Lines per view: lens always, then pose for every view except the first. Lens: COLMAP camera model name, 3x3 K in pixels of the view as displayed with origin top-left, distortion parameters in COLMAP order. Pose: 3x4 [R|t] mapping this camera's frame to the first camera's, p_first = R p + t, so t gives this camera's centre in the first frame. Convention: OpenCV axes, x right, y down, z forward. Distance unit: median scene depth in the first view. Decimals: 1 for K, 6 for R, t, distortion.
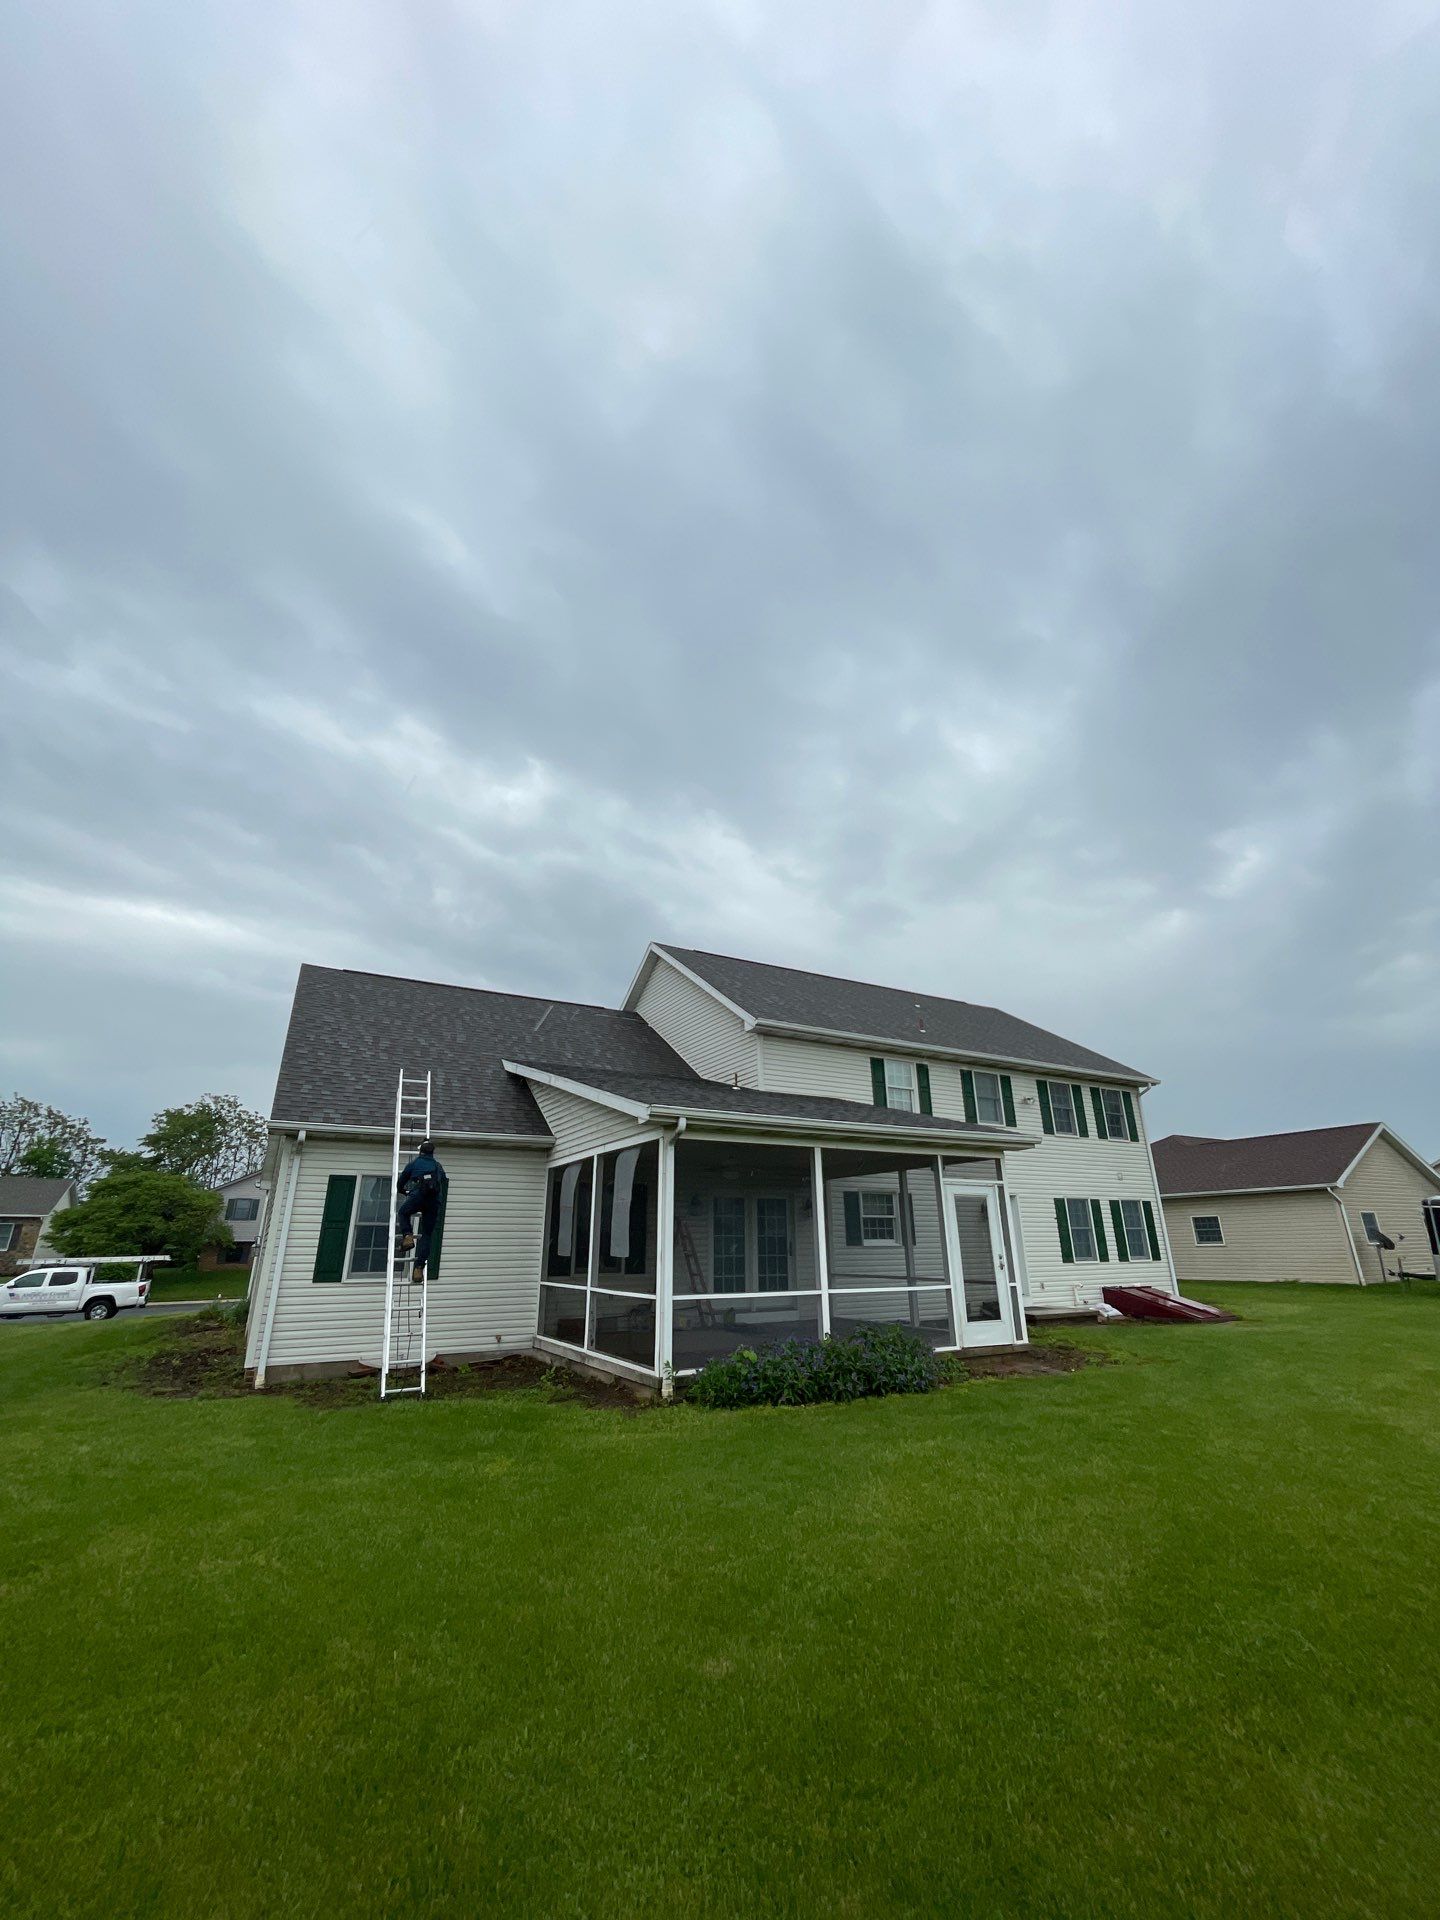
lens RADIAL K [[778.1, 0, 720.0], [0, 778.1, 960.0], [0, 0, 1]] dist [0.000066, -0.000162]
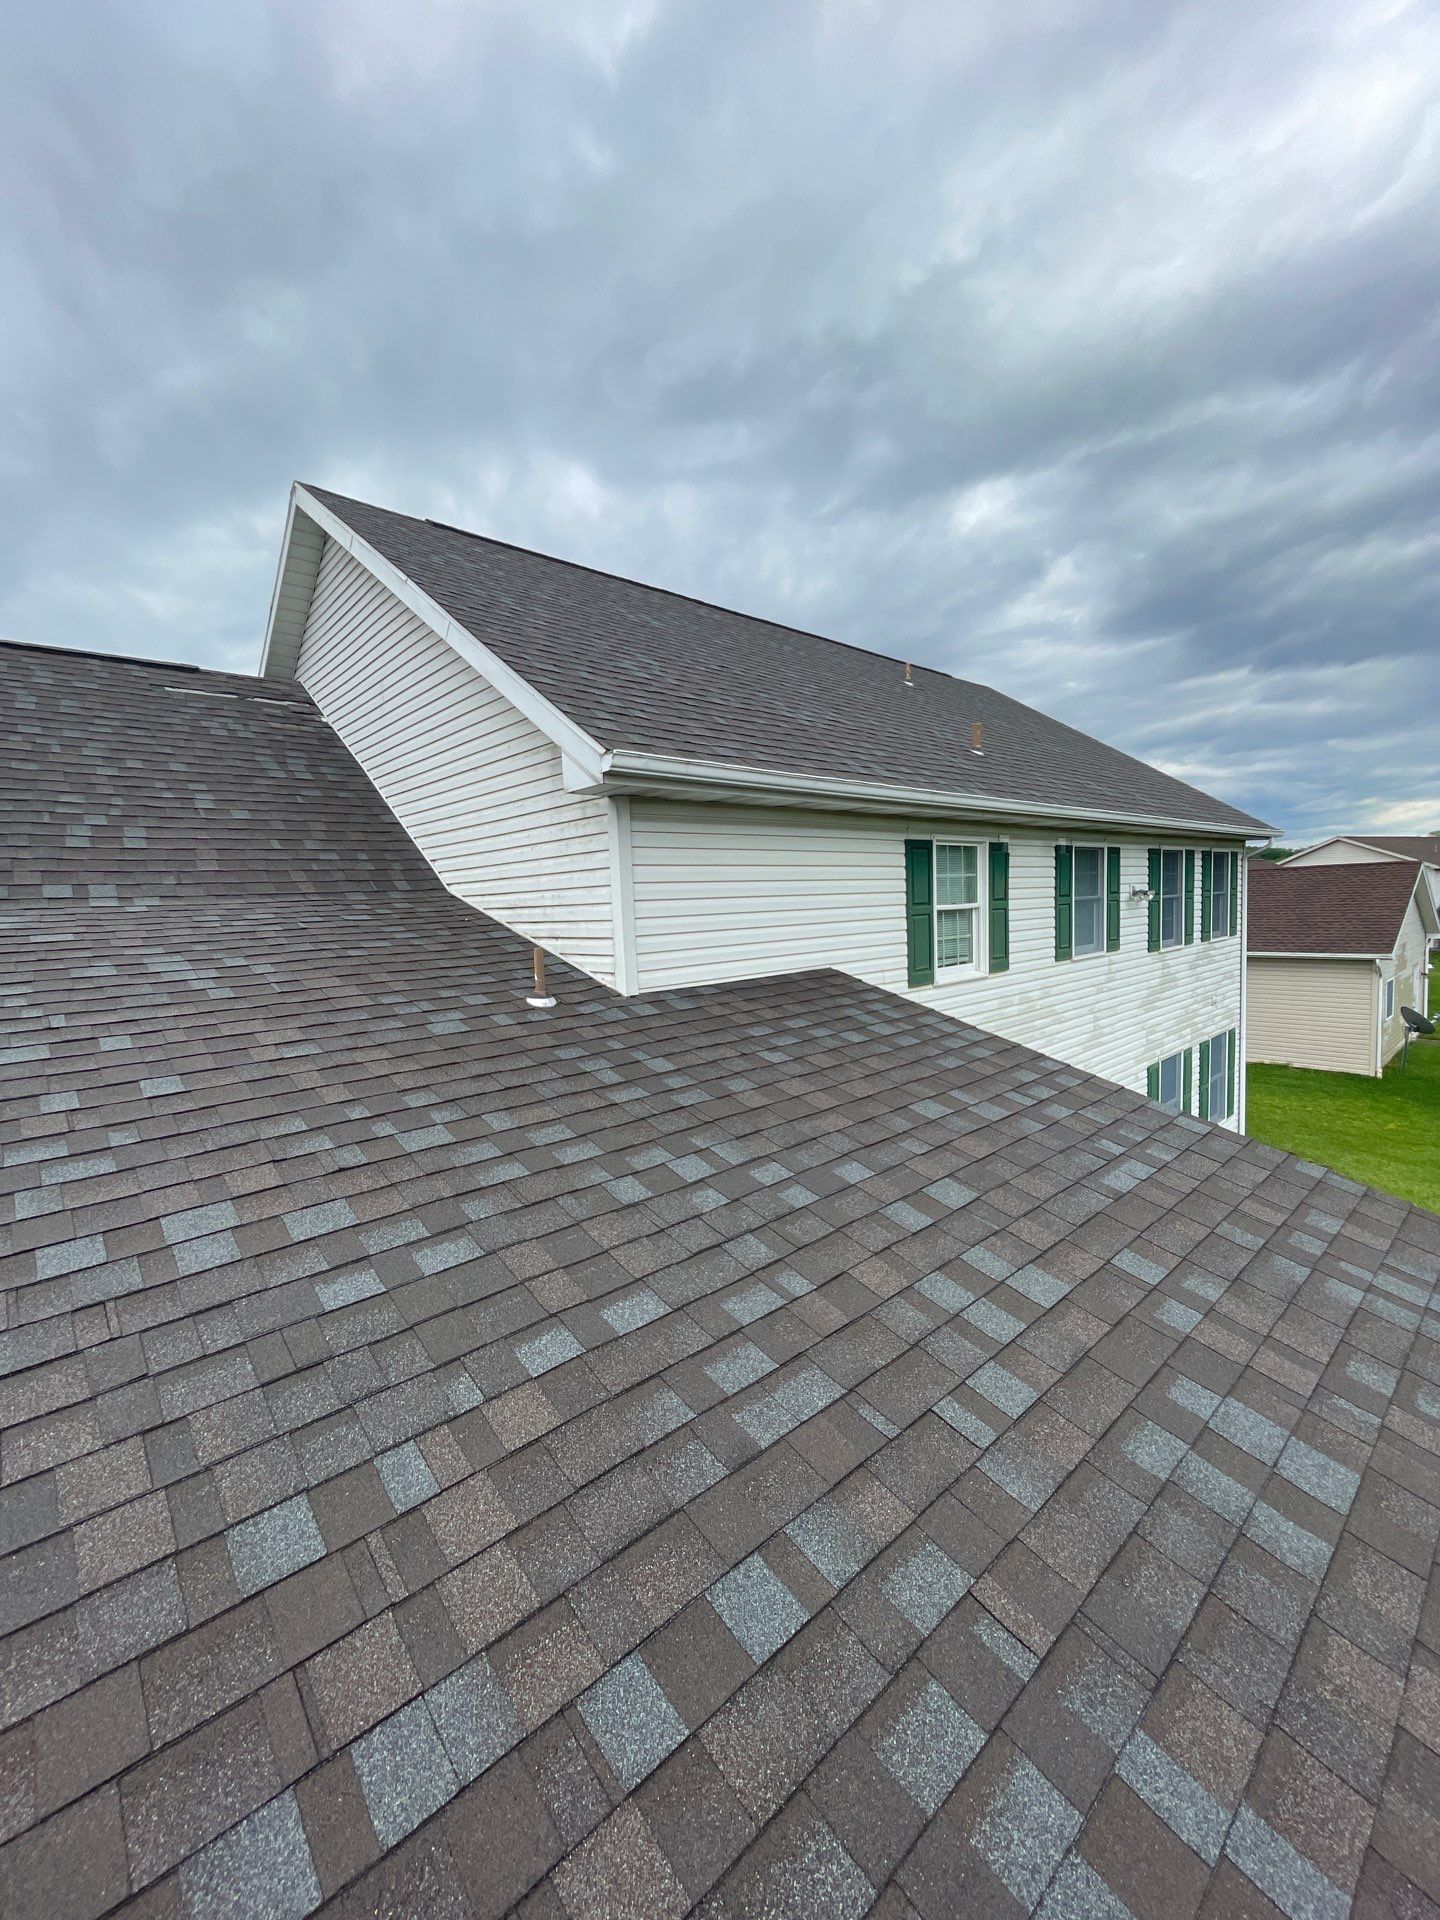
lens RADIAL K [[778.1, 0, 720.0], [0, 778.1, 960.0], [0, 0, 1]] dist [0.000066, -0.000162]
pose [[0.975862, -0.048229, 0.212995, 0.021216], [-0.043740, 0.912383, 0.406995, 0.026406], [-0.213962, -0.406487, 0.888250, 0.613530]]
